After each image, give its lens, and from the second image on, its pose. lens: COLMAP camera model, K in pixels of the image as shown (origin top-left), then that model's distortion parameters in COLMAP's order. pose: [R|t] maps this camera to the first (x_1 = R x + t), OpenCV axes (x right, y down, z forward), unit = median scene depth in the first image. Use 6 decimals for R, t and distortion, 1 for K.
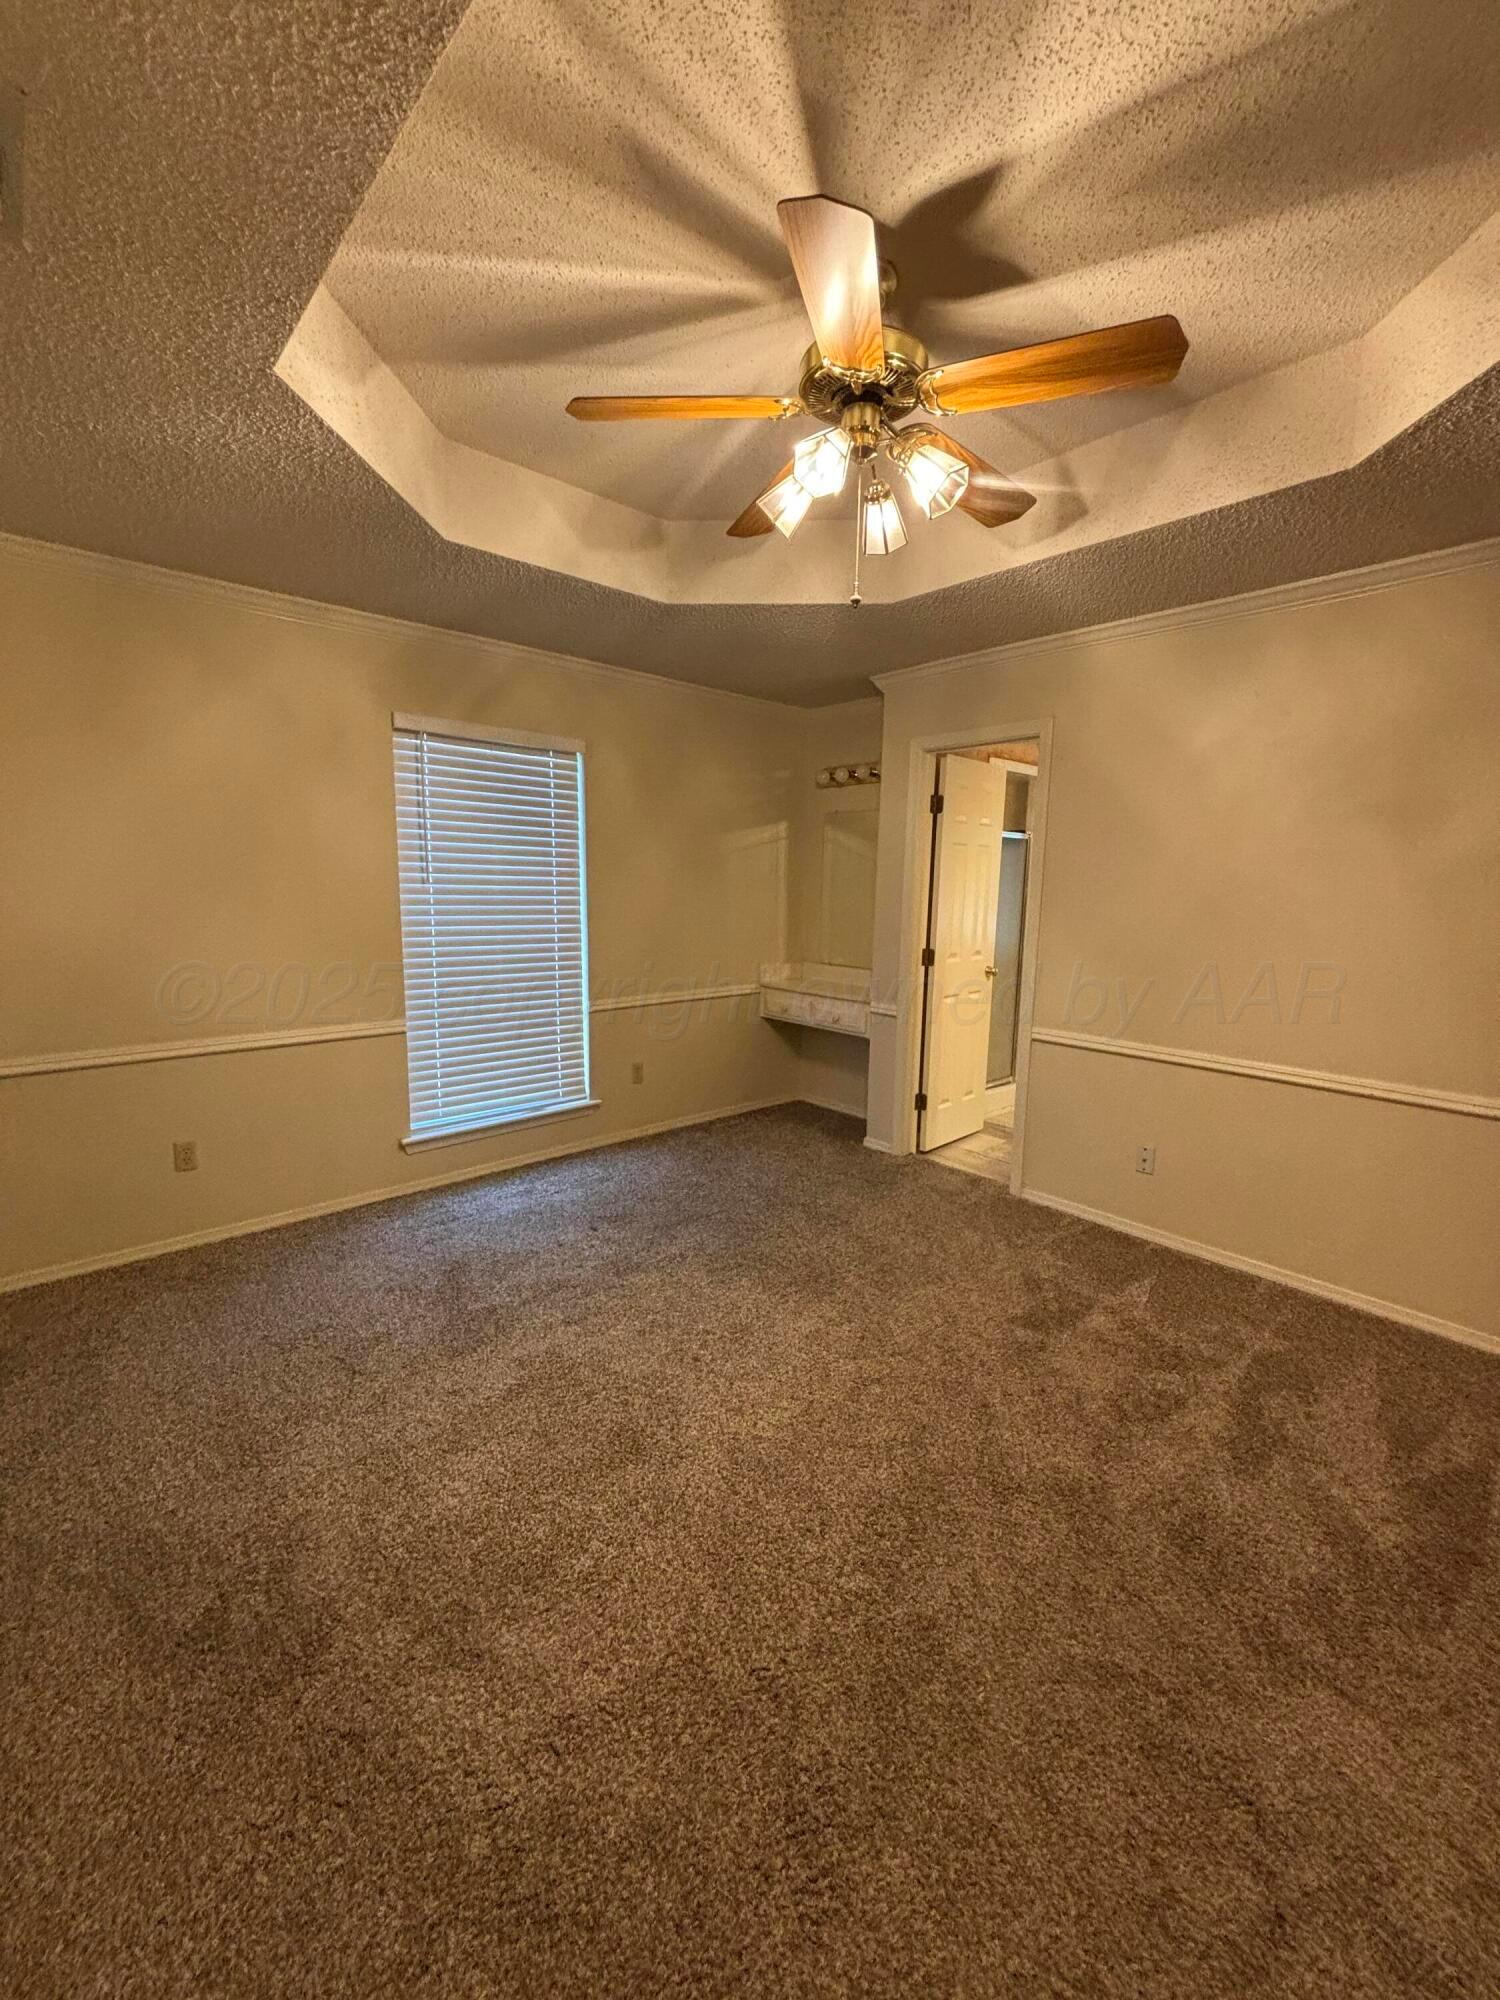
lens RADIAL K [[818.8, 0, 753.9], [0, 818.8, 1000.8], [0, 0, 1]] dist [0.001411, 0.000126]
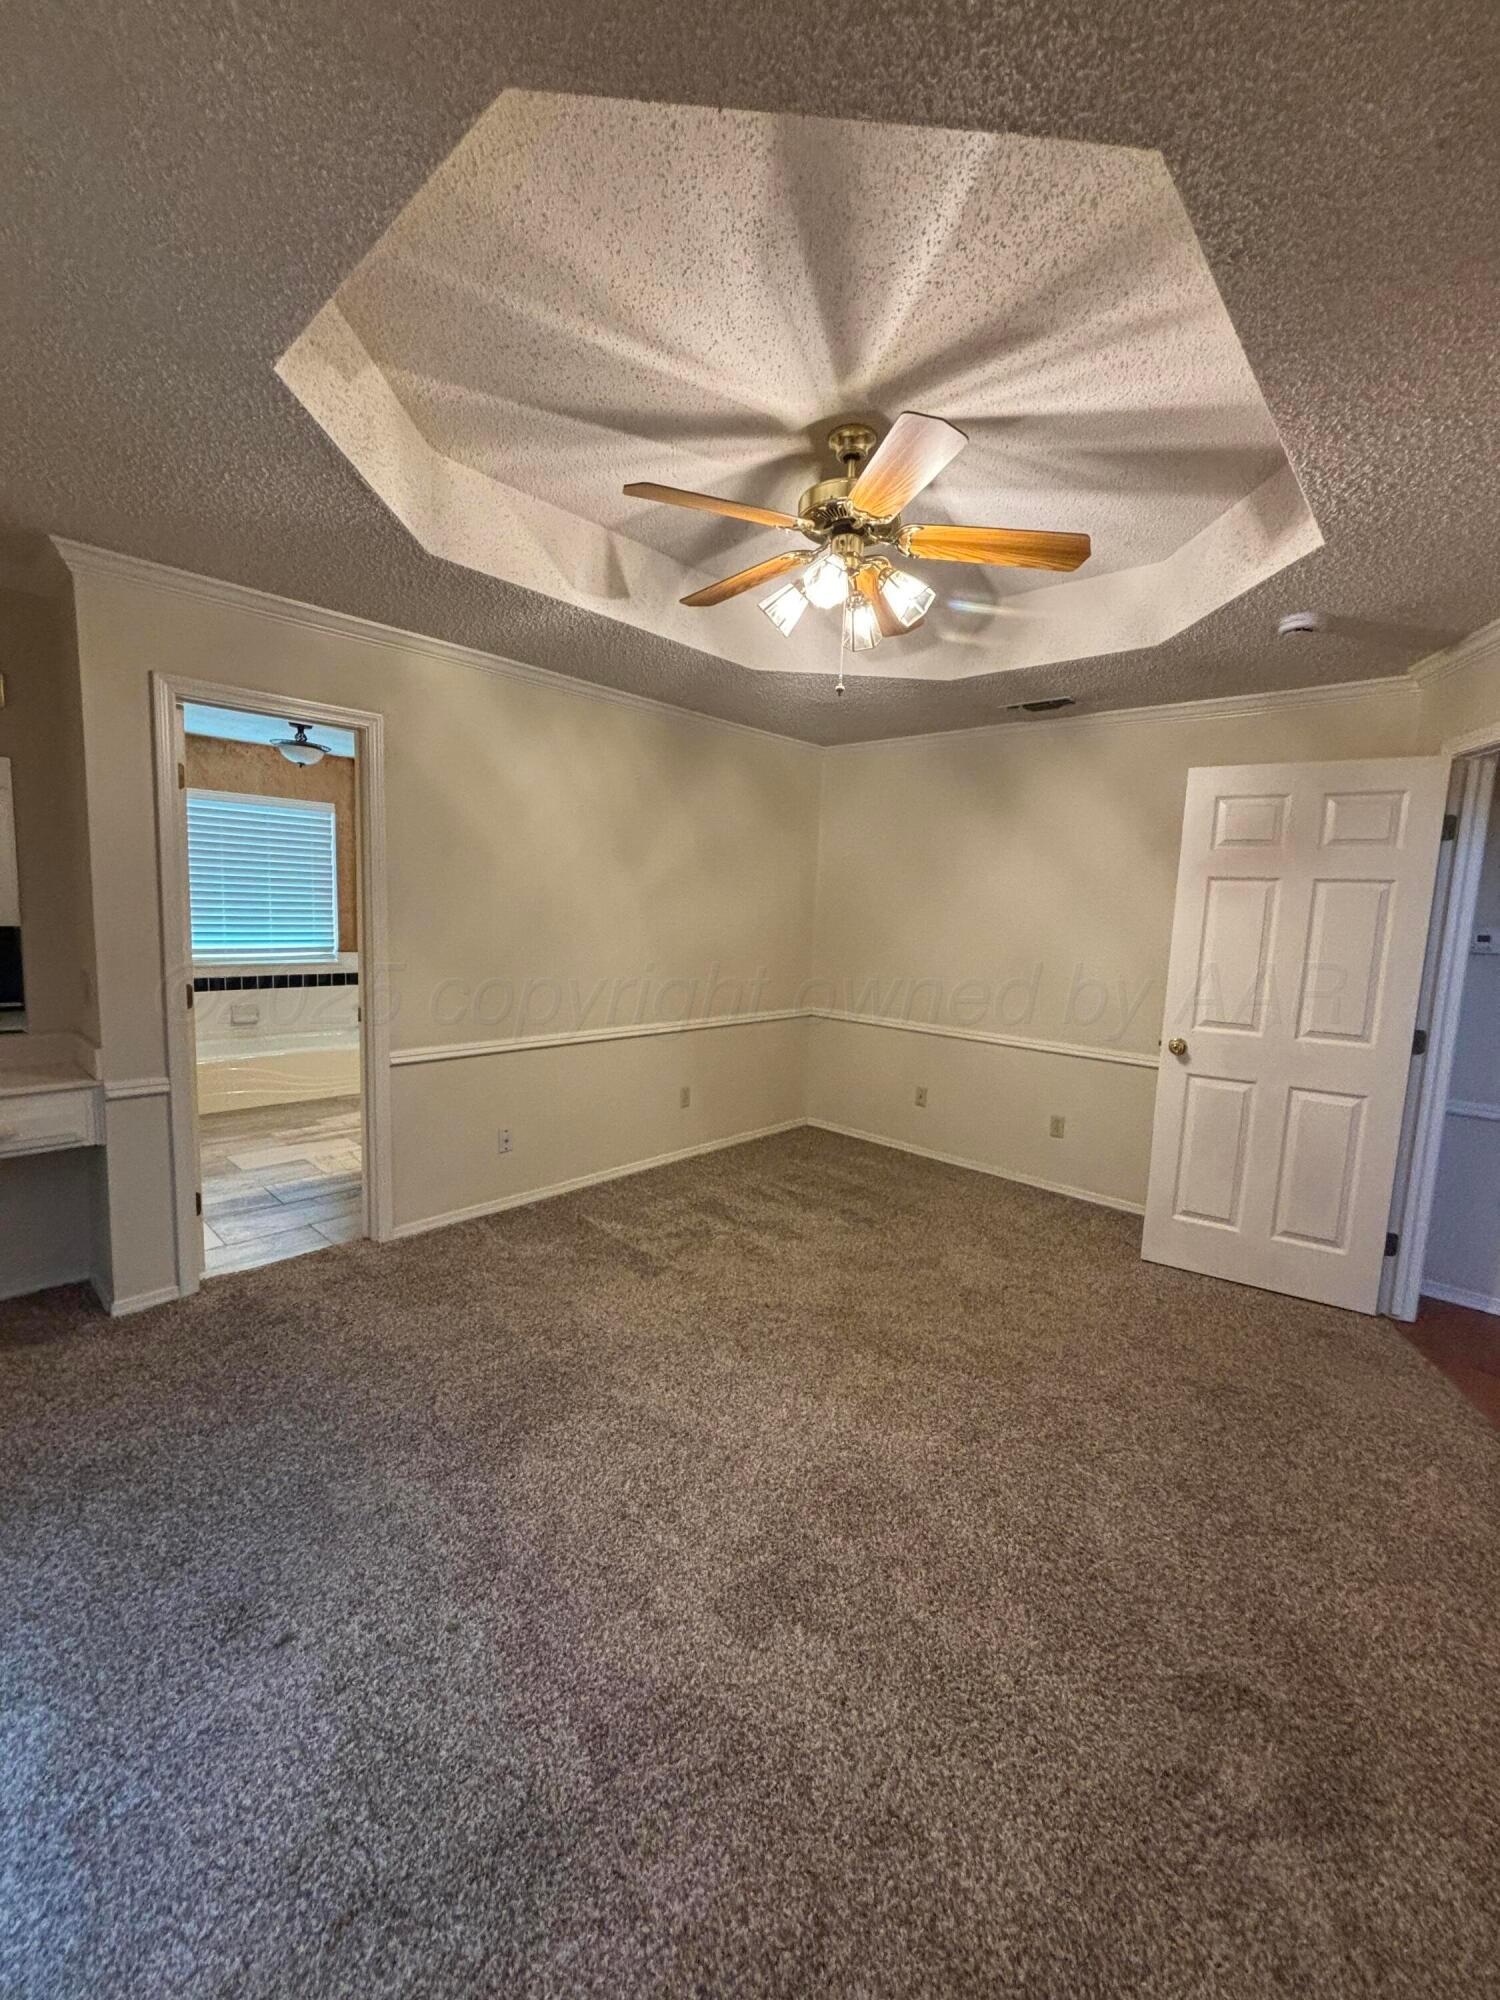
lens RADIAL K [[818.8, 0, 753.9], [0, 818.8, 1000.8], [0, 0, 1]] dist [0.001411, 0.000126]
pose [[-0.101485, -0.140880, 0.984811, -0.774920], [0.107216, 0.982608, 0.151613, -0.156286], [-0.989043, 0.120974, -0.084615, 0.878232]]
